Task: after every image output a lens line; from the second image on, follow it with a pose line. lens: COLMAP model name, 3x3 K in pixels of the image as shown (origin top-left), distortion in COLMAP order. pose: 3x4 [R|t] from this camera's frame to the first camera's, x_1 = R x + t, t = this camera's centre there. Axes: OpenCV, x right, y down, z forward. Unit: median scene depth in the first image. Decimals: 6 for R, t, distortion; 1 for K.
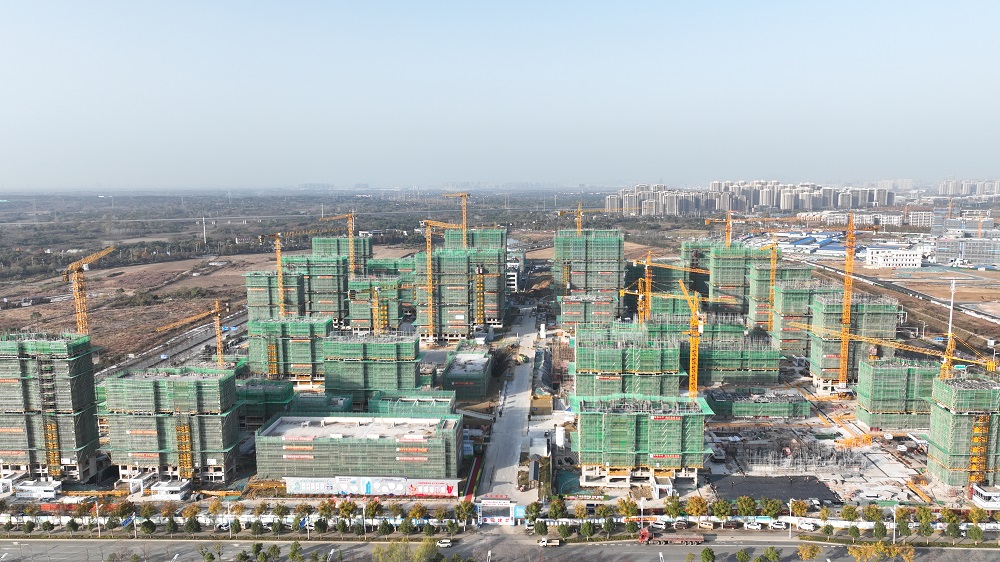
lens RADIAL K [[717.6, 0, 509.8], [0, 717.6, 278.8], [0, 0, 1]] dist [-0.001385, 0.014169]
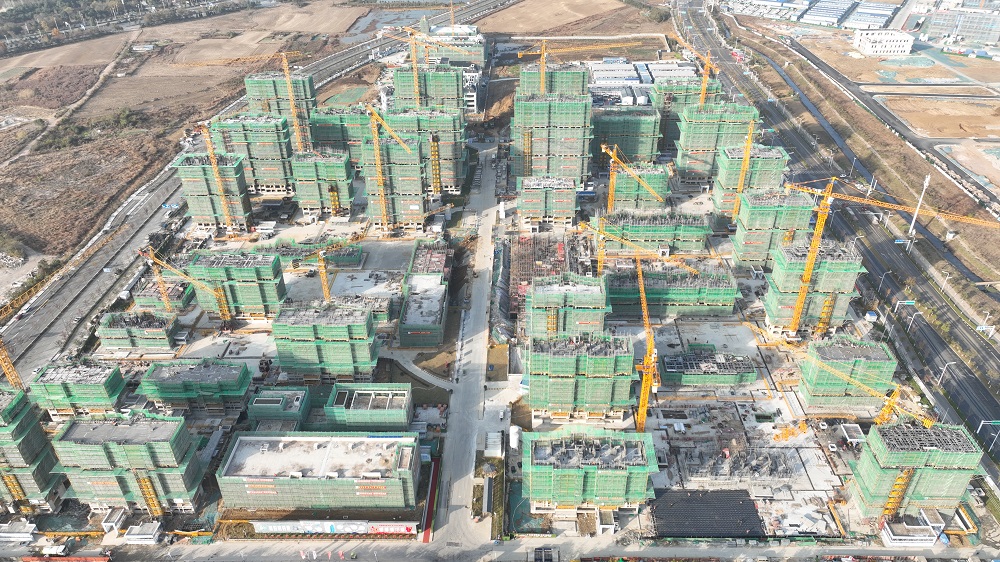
lens RADIAL K [[717.6, 0, 509.8], [0, 717.6, 278.8], [0, 0, 1]] dist [-0.001385, 0.014169]
pose [[0.999003, -0.022851, 0.038349, 0.025850], [0.004677, 0.907908, 0.419144, -0.369658], [-0.044396, -0.418547, 0.907109, 0.131423]]
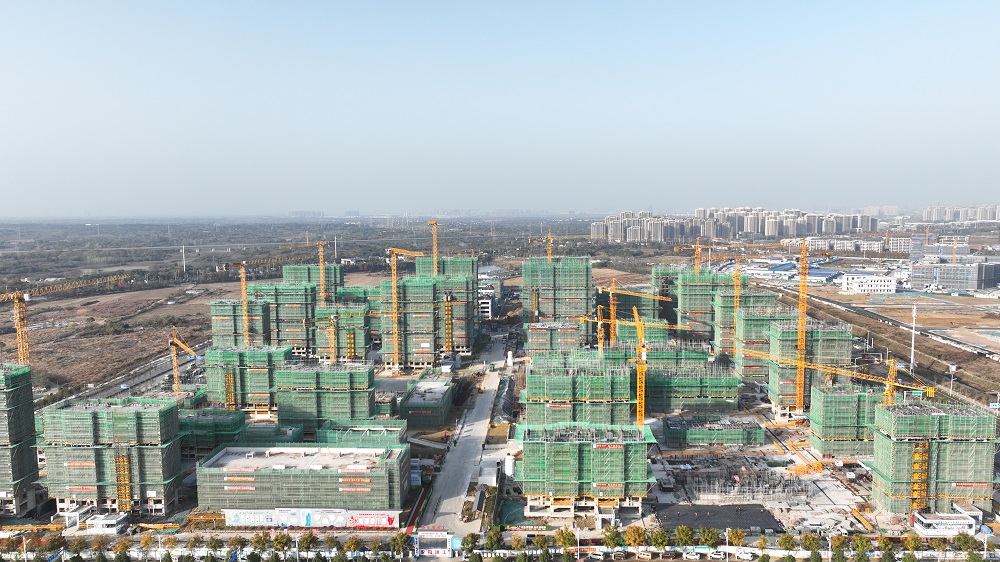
lens RADIAL K [[717.6, 0, 509.8], [0, 717.6, 278.8], [0, 0, 1]] dist [-0.001385, 0.014169]
pose [[0.999928, -0.003393, 0.011469, 0.052051], [0.003818, 0.999299, -0.037241, -0.001328], [-0.011335, 0.037282, 0.999240, -0.001087]]
